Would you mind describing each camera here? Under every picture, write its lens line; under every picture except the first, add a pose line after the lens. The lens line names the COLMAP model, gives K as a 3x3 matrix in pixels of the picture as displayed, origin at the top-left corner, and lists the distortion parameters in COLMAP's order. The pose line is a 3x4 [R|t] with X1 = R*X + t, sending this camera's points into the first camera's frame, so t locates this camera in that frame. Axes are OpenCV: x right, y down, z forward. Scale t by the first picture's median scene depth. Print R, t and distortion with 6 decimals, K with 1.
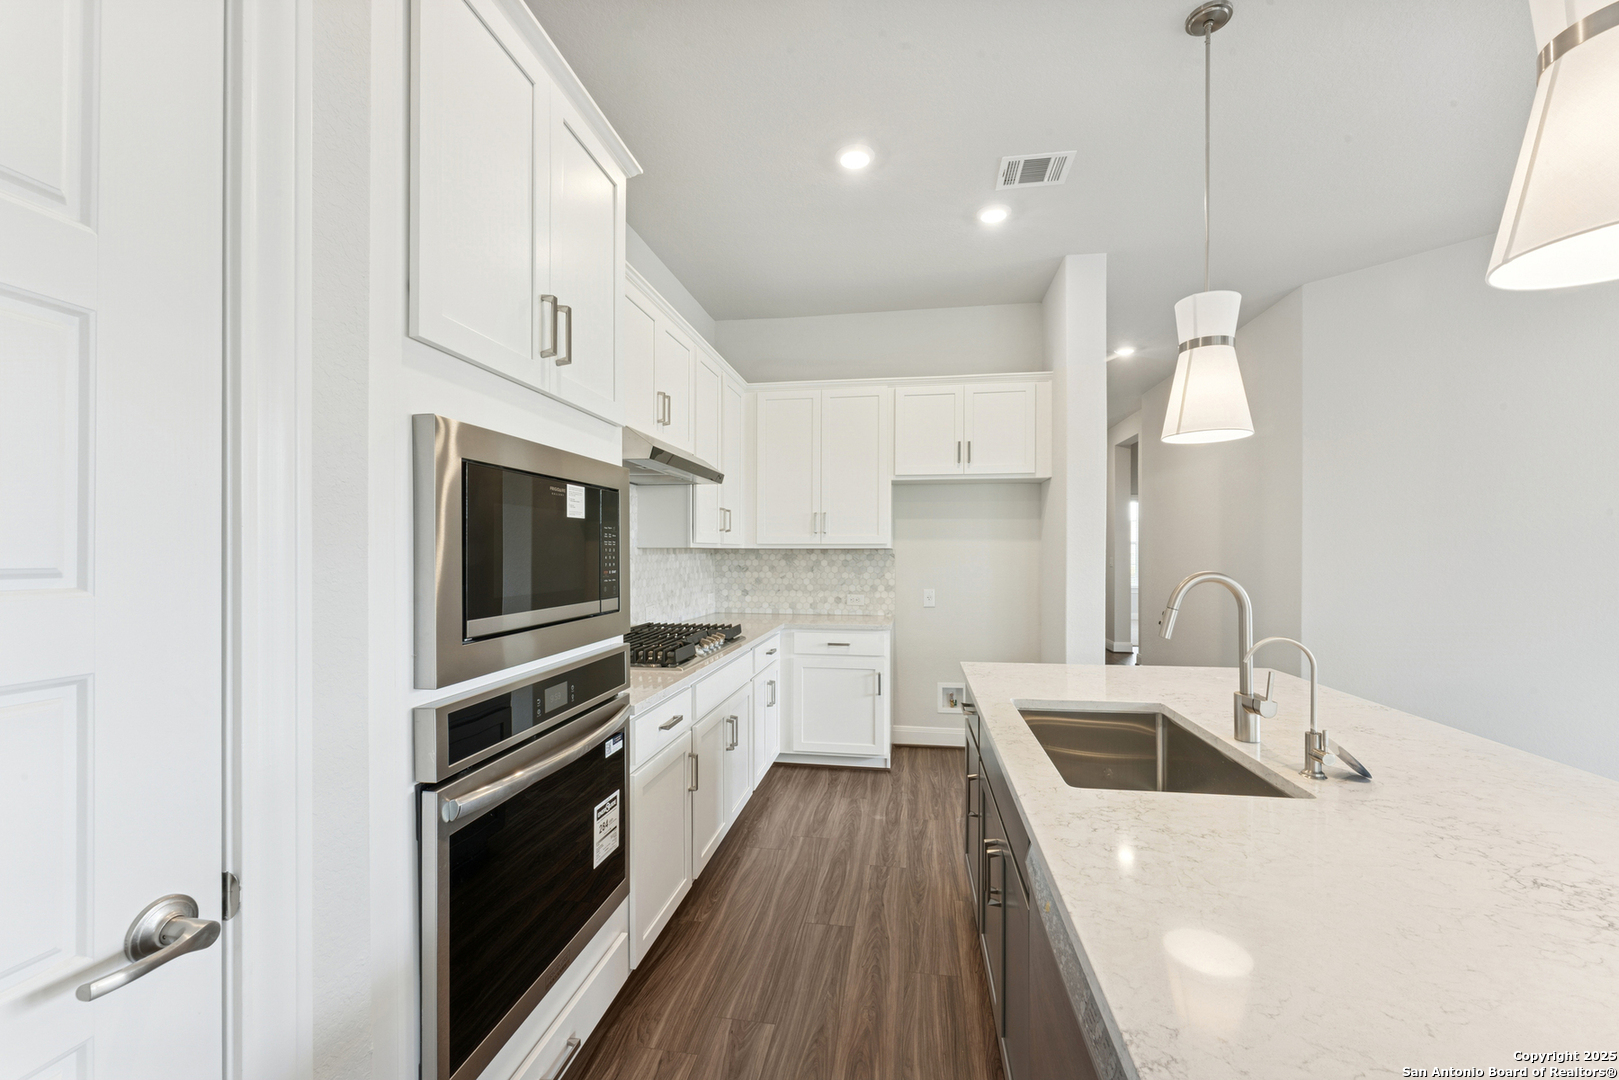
lens RADIAL K [[652.5, 0, 811.2], [0, 652.5, 538.6], [0, 0, 1]] dist [-0.004082, -0.000204]
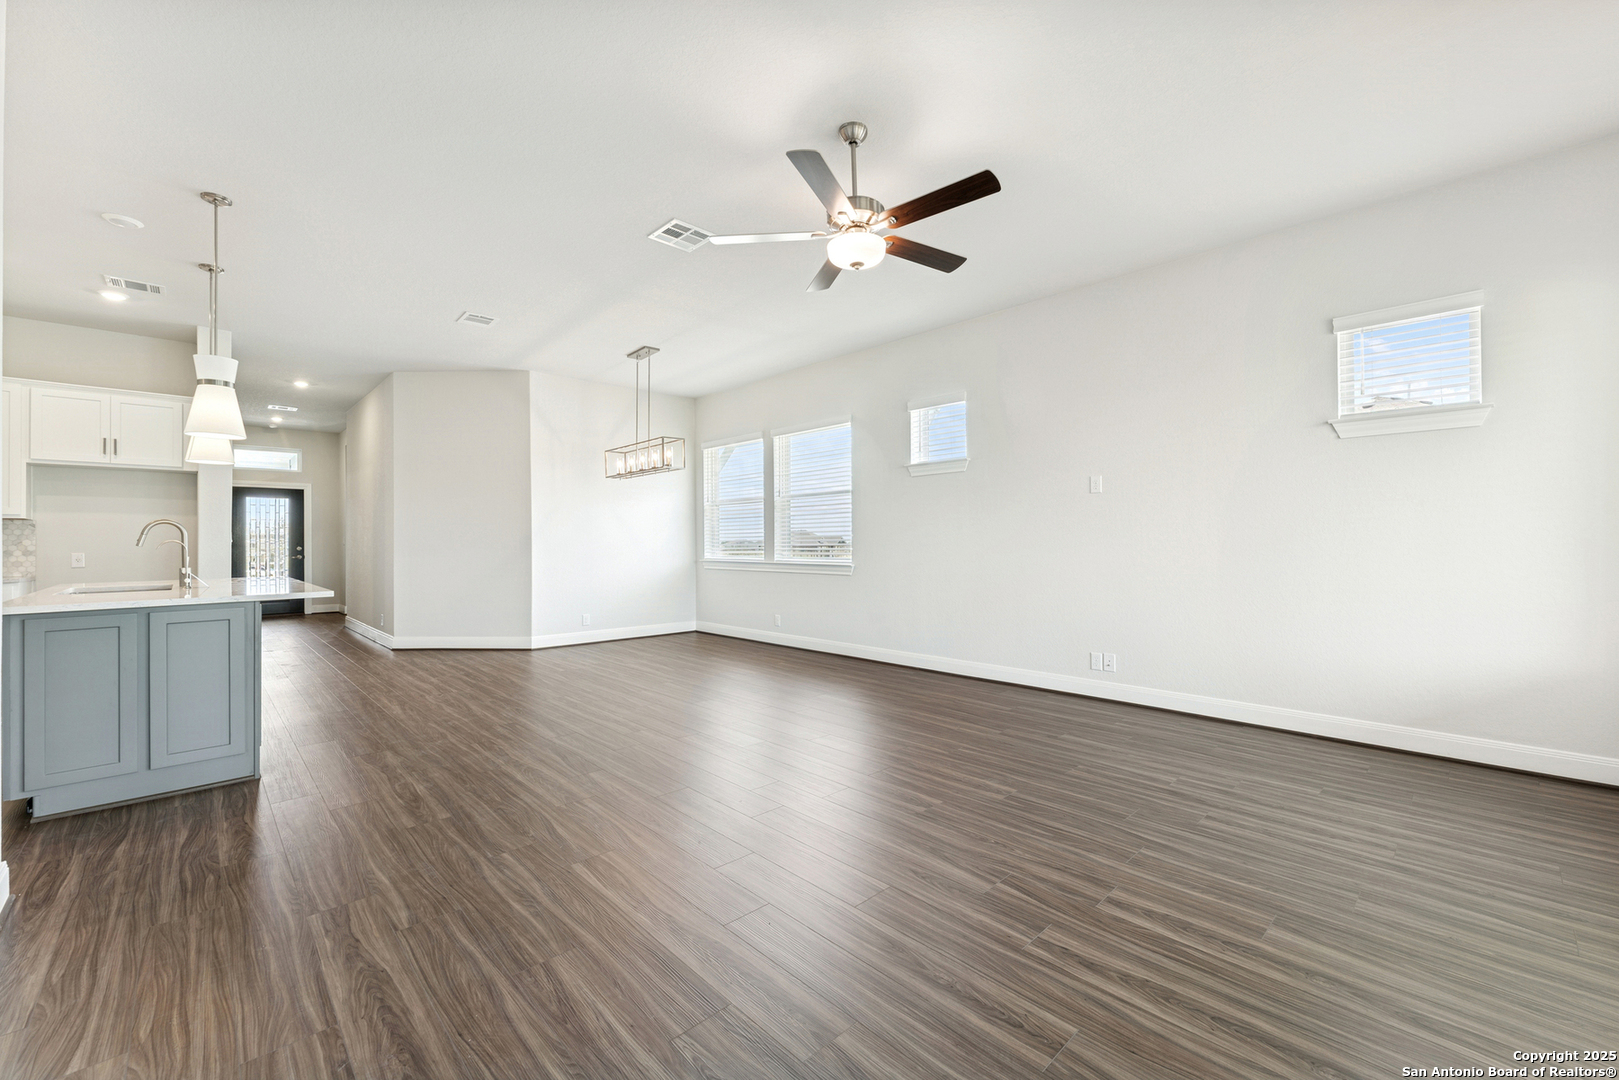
lens RADIAL K [[652.5, 0, 811.2], [0, 652.5, 538.6], [0, 0, 1]] dist [-0.004082, -0.000204]
pose [[0.610786, 0.001326, 0.791795, 0.061075], [-0.012118, 0.999897, 0.007674, 0.025822], [-0.791703, -0.014282, 0.610739, -0.914258]]
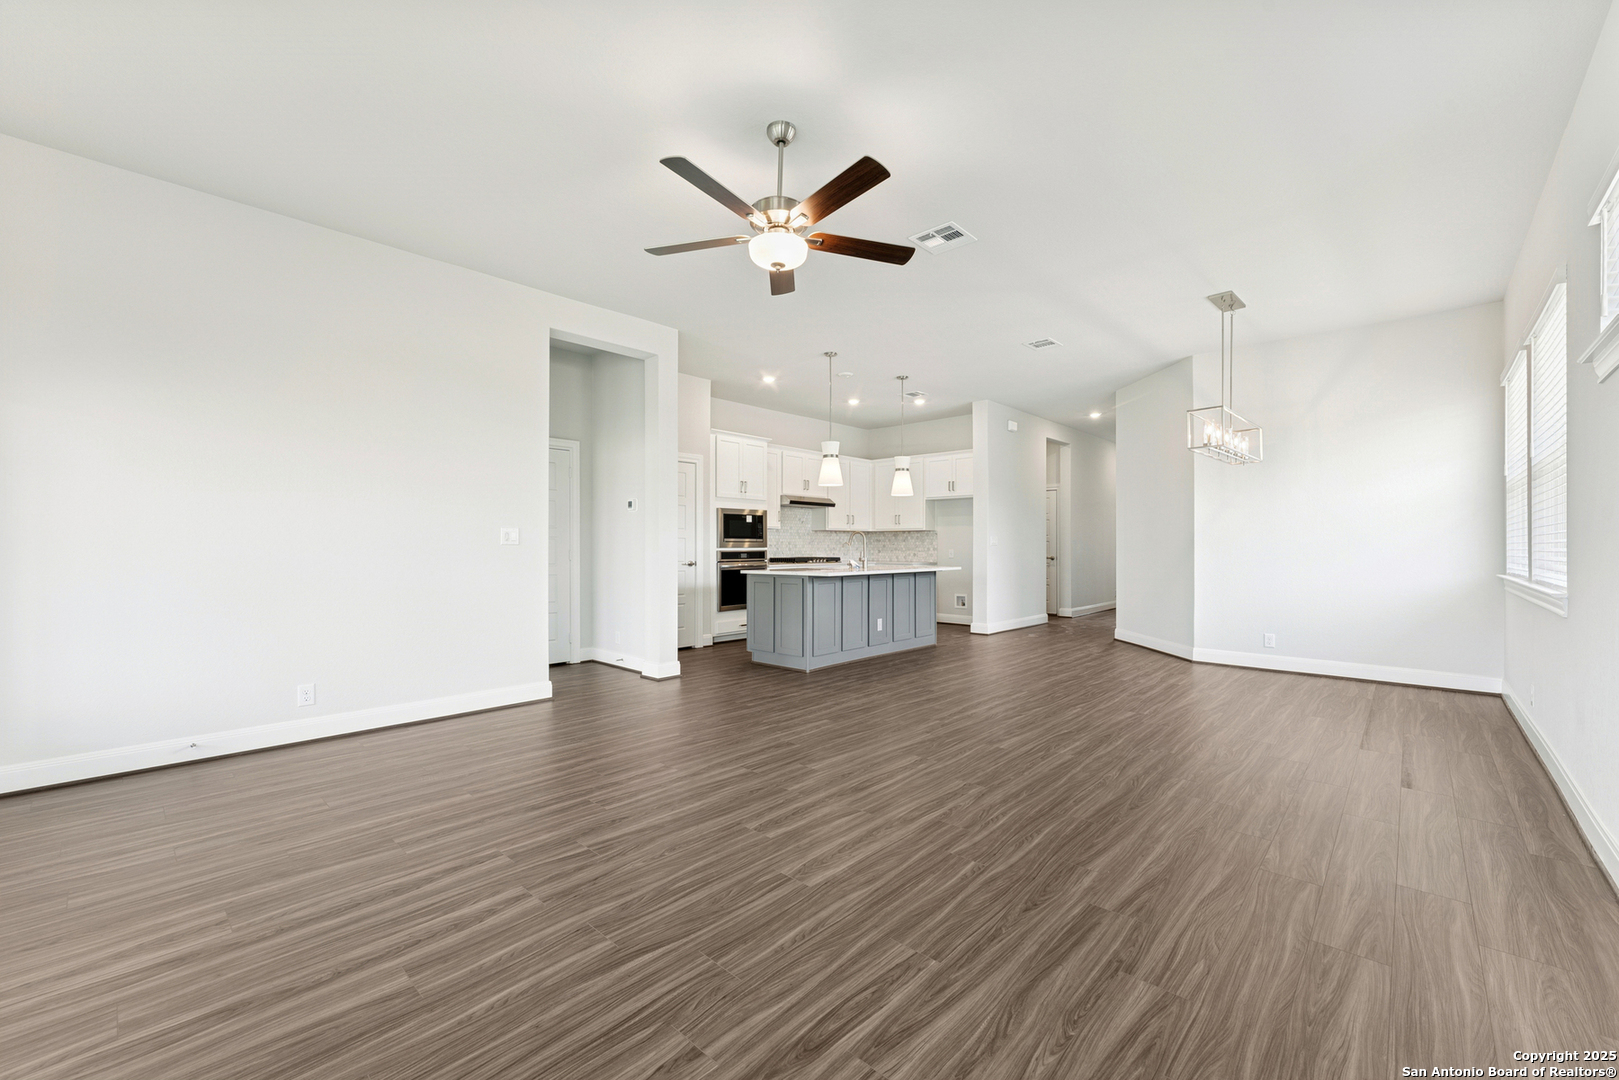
lens RADIAL K [[652.5, 0, 811.2], [0, 652.5, 538.6], [0, 0, 1]] dist [-0.004082, -0.000204]
pose [[0.828983, -0.005224, -0.559249, 1.065306], [0.011017, 0.999915, 0.006989, 0.024159], [0.559165, -0.011955, 0.828970, -1.088123]]
